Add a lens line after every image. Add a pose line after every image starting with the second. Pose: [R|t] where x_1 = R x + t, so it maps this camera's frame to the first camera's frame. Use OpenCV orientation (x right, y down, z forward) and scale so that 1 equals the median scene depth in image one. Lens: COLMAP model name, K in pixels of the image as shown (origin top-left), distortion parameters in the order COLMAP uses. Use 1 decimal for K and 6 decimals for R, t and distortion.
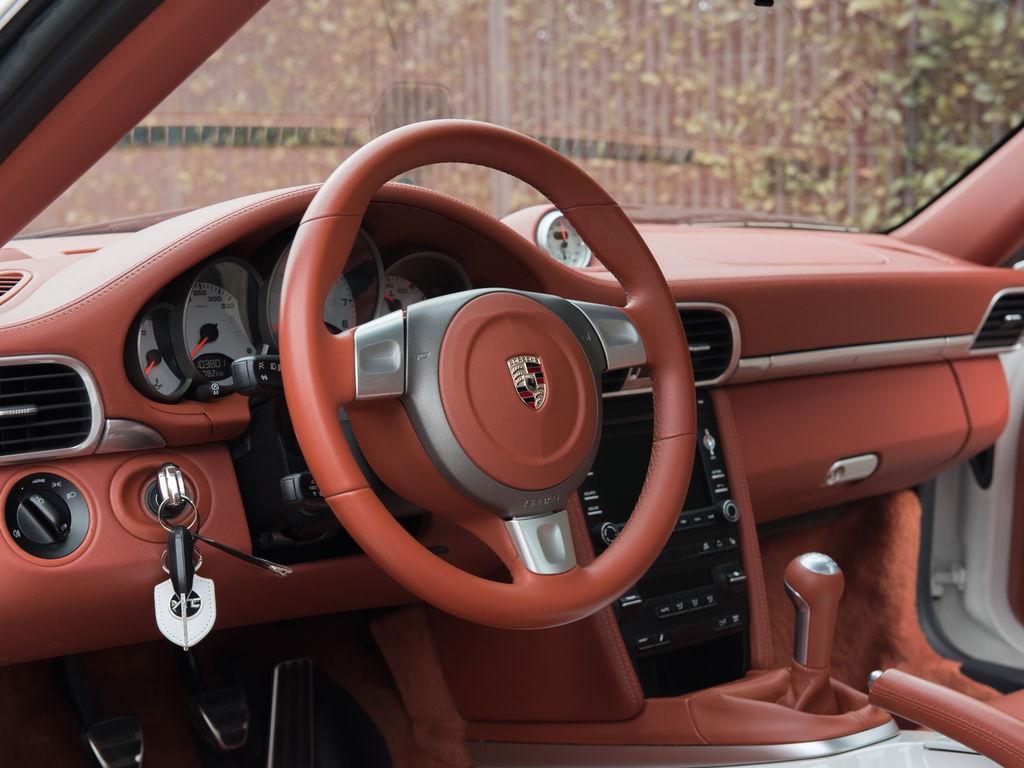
lens RADIAL K [[1718.6, 0, 512.9], [0, 1718.6, 384.2], [0, 0, 1]] dist [0.037556, 0.000000]
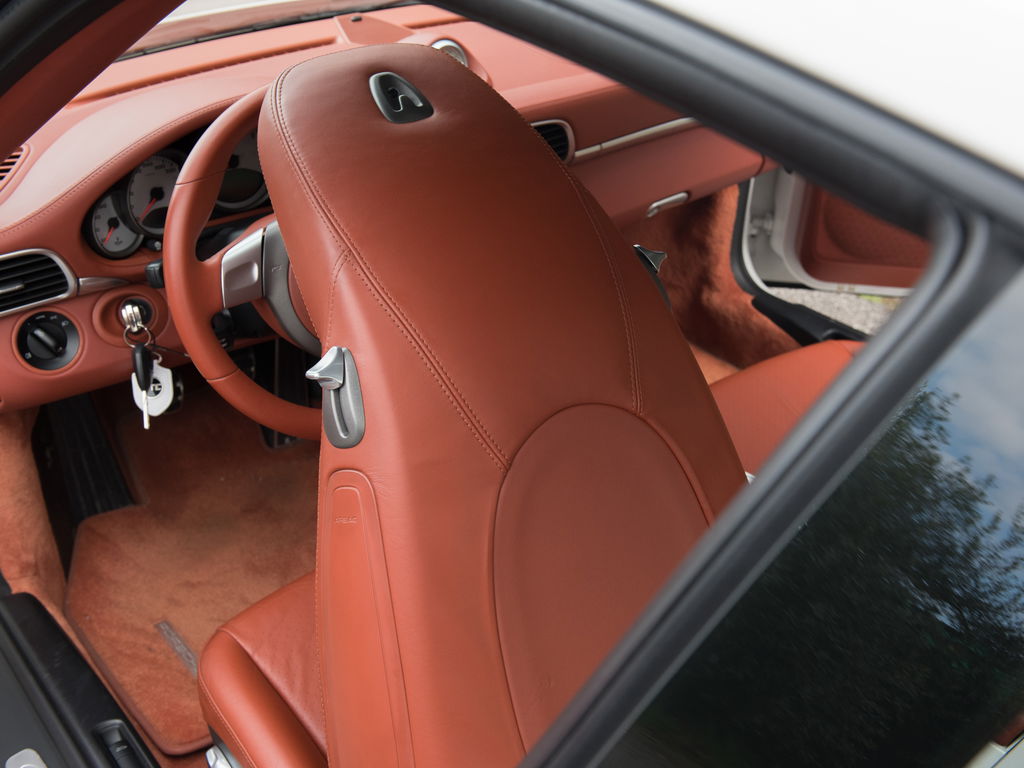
lens RADIAL K [[1122.2, 0, 510.4], [0, 1122.2, 383.0], [0, 0, 1]] dist [-0.029117, 0.000000]
pose [[0.997730, 0.037975, -0.055616, 0.174687], [-0.011193, 0.907873, 0.419097, -0.284749], [0.066407, -0.417523, 0.906237, 0.126698]]
